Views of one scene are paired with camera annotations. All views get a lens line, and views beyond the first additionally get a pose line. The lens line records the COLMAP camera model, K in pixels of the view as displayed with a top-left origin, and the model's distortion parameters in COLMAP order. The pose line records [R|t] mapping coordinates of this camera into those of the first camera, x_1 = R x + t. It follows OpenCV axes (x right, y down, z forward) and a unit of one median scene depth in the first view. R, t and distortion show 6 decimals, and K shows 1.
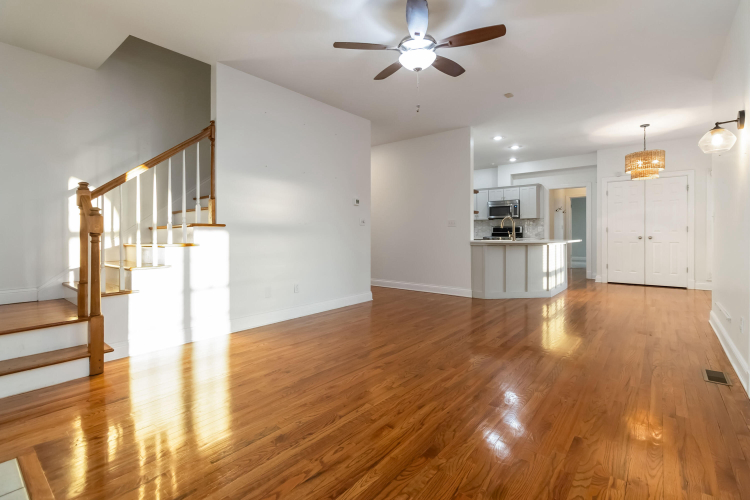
lens RADIAL K [[349.6, 0, 377.5], [0, 349.6, 233.3], [0, 0, 1]] dist [-0.000400, 0.000430]
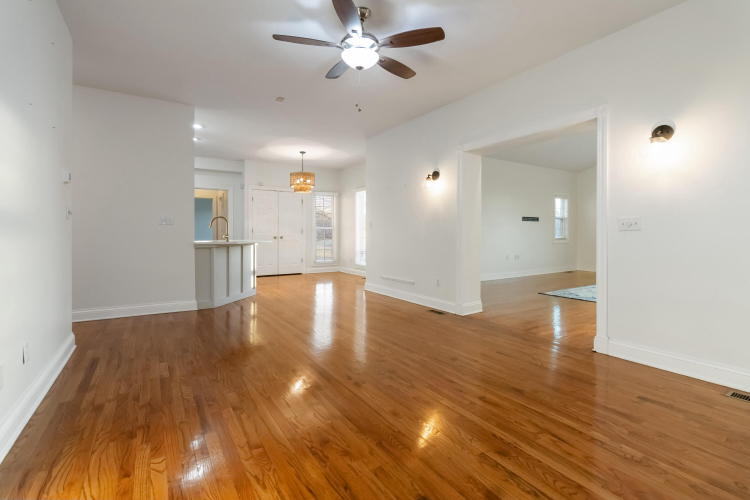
lens RADIAL K [[353.6, 0, 377.1], [0, 353.6, 226.5], [0, 0, 1]] dist [0.001608, 0.000382]
pose [[0.302803, 0.022575, 0.952786, -0.796961], [-0.005239, 0.999744, -0.022023, -0.001209], [-0.953039, 0.001677, 0.302843, 0.630861]]
